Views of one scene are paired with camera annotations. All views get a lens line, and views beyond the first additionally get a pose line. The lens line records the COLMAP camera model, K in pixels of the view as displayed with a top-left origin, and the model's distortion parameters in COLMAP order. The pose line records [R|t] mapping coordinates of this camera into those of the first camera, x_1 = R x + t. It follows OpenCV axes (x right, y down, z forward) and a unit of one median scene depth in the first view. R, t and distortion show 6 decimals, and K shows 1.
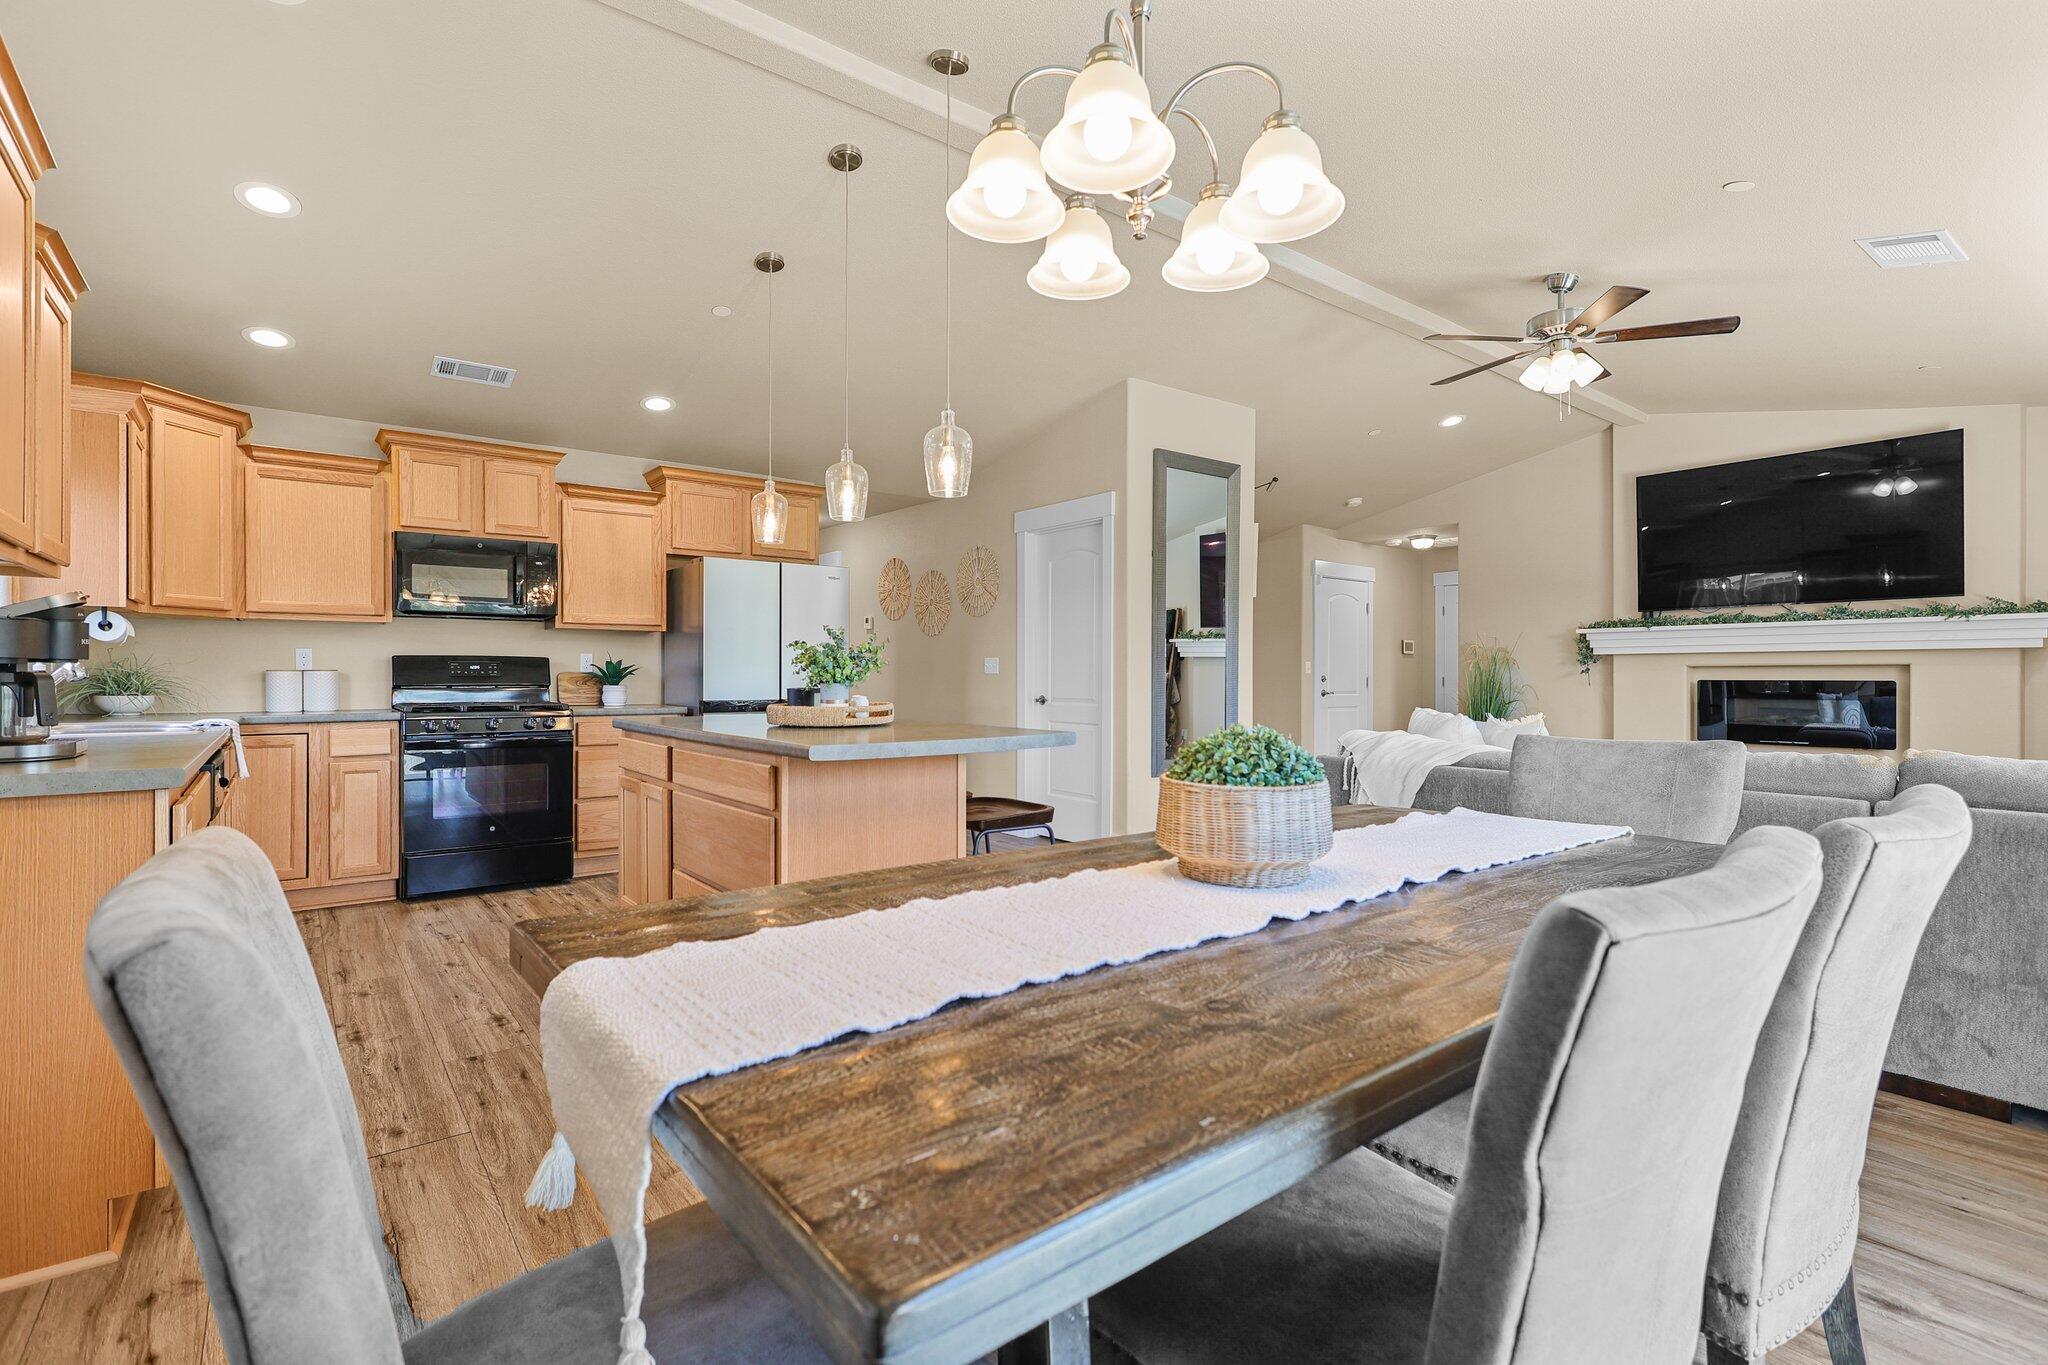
lens RADIAL K [[954.5, 0, 1023.9], [0, 954.5, 678.7], [0, 0, 1]] dist [-0.000078, 0.000961]
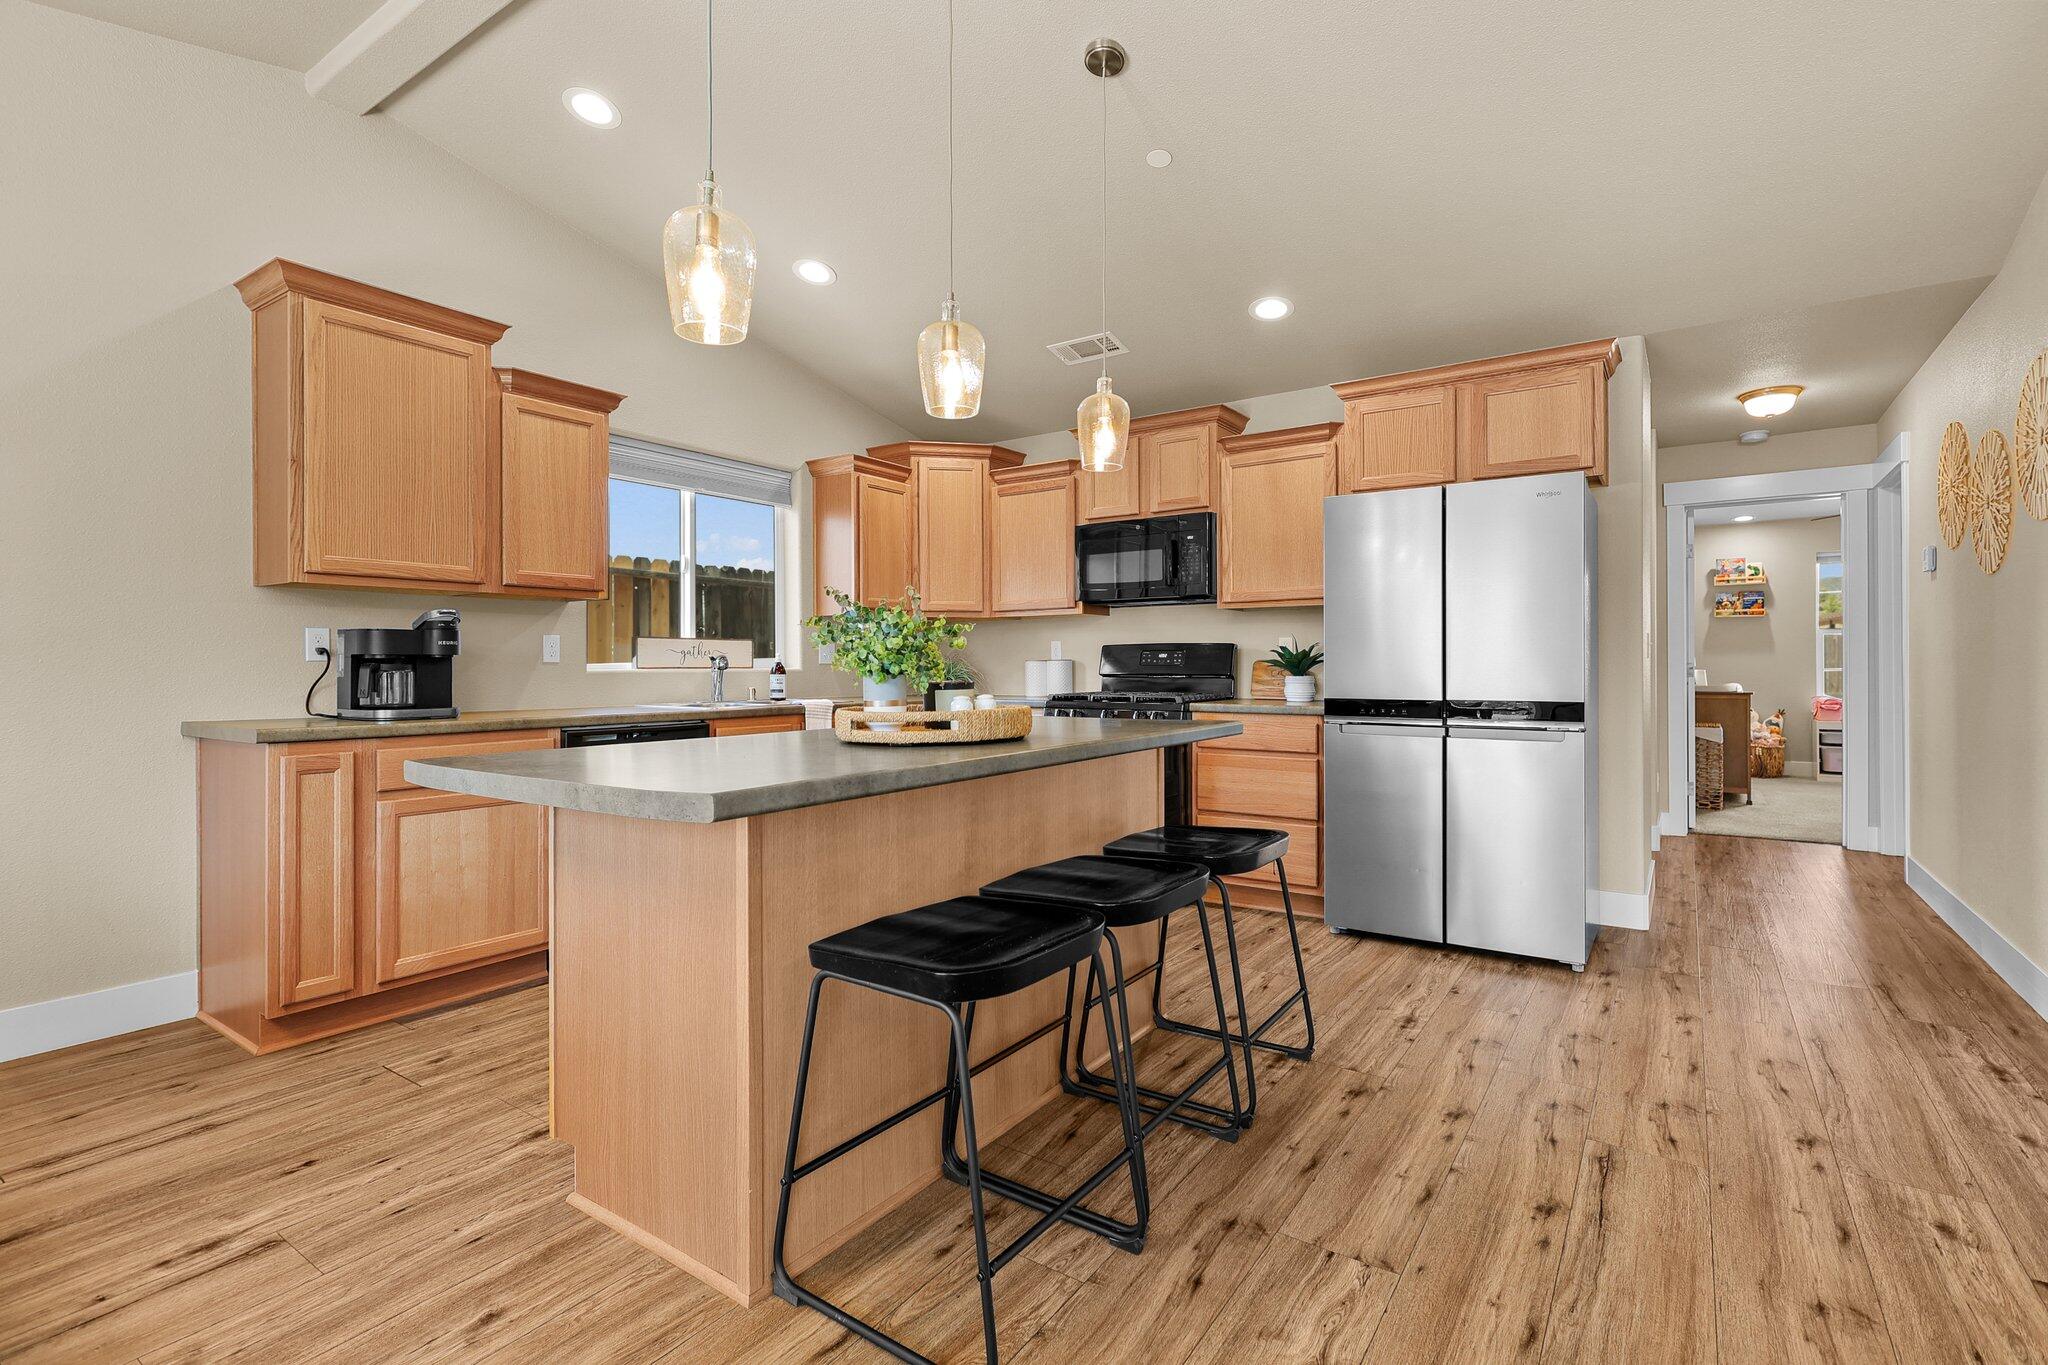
lens RADIAL K [[954.5, 0, 1022.5], [0, 954.5, 666.7], [0, 0, 1]] dist [-0.000078, 0.000961]
pose [[0.302784, -0.000883, -0.953059, 0.316196], [0.000112, 1.000000, -0.000891, -0.000035], [0.953059, 0.000163, 0.302784, 0.636312]]
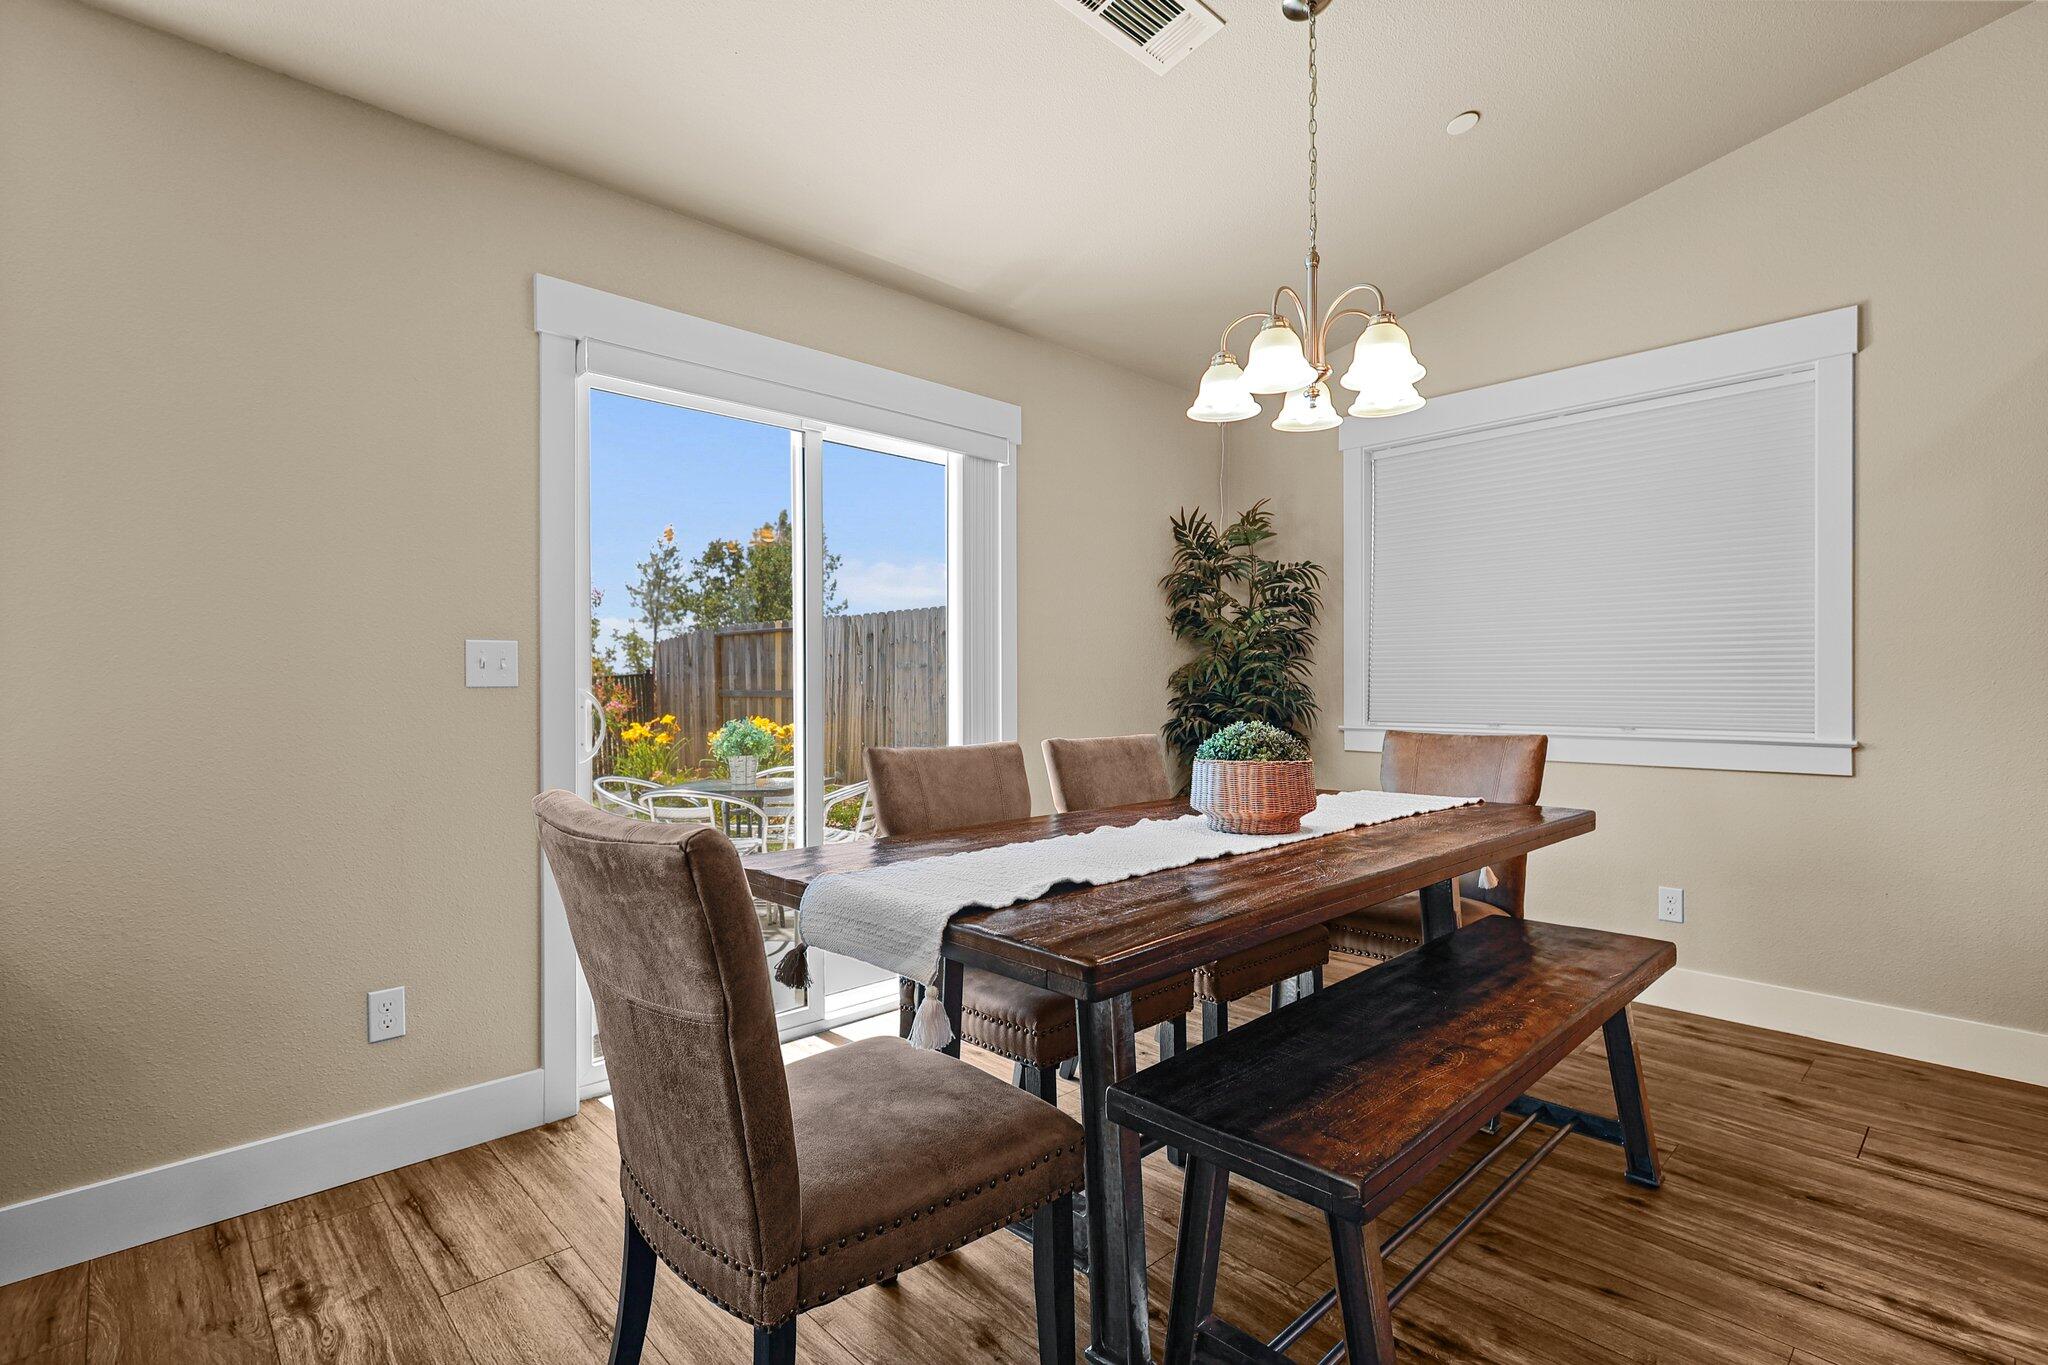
lens RADIAL K [[954.5, 0, 1023.4], [0, 954.5, 687.6], [0, 0, 1]] dist [-0.000078, 0.000961]
pose [[-0.994722, 0.000538, -0.102610, 0.225858], [0.000412, 0.999999, 0.001252, -0.001225], [0.102610, 0.001204, -0.994721, 0.755703]]
